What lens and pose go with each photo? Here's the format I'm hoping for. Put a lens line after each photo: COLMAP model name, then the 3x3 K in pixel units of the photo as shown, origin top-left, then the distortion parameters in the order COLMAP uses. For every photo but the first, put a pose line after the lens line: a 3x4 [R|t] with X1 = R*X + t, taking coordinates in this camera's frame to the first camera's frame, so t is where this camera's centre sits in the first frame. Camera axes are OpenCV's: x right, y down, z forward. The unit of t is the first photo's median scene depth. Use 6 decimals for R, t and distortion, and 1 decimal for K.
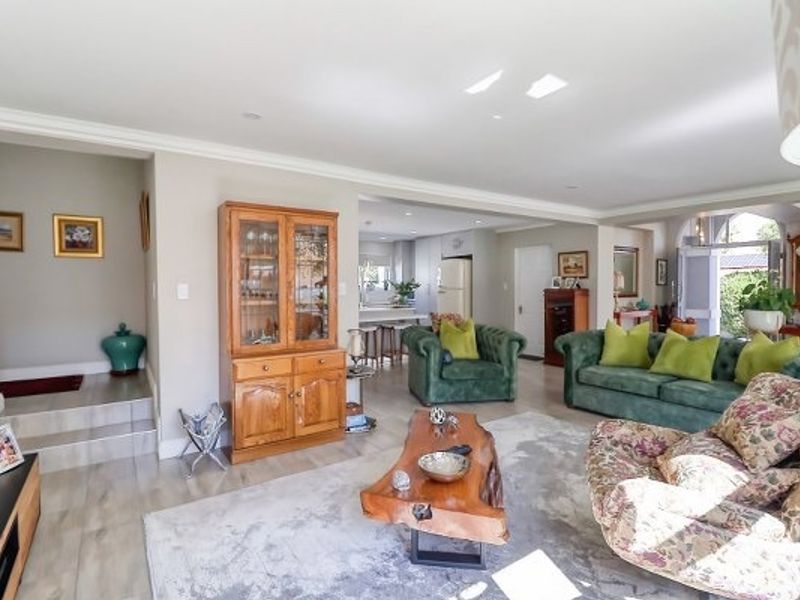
lens RADIAL K [[419.3, 0, 399.3], [0, 419.3, 291.4], [0, 0, 1]] dist [0.014216, -0.000445]
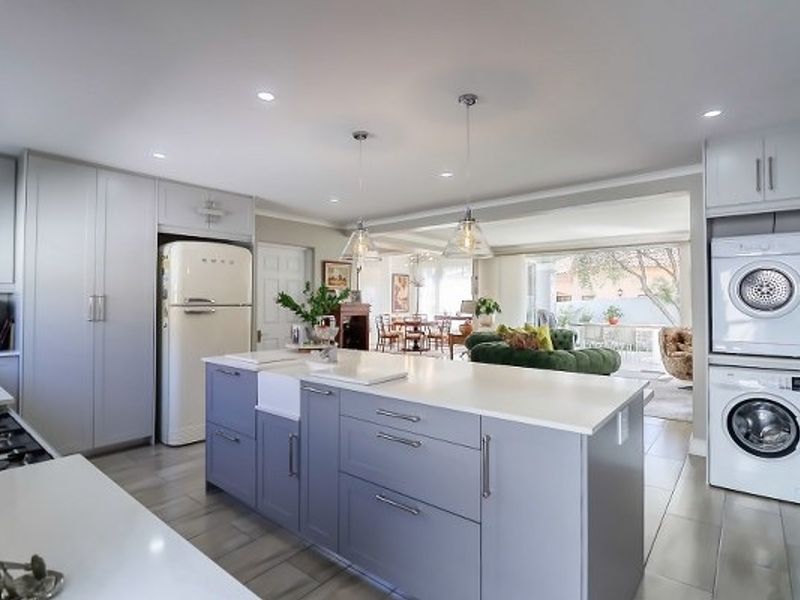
lens RADIAL K [[419.3, 0, 399.3], [0, 419.3, 291.4], [0, 0, 1]] dist [0.014216, -0.000445]
pose [[-0.270549, 0.019542, 0.962508, -0.454620], [0.011542, 0.999788, -0.017055, -0.015195], [-0.962637, 0.006495, -0.270717, 1.095120]]
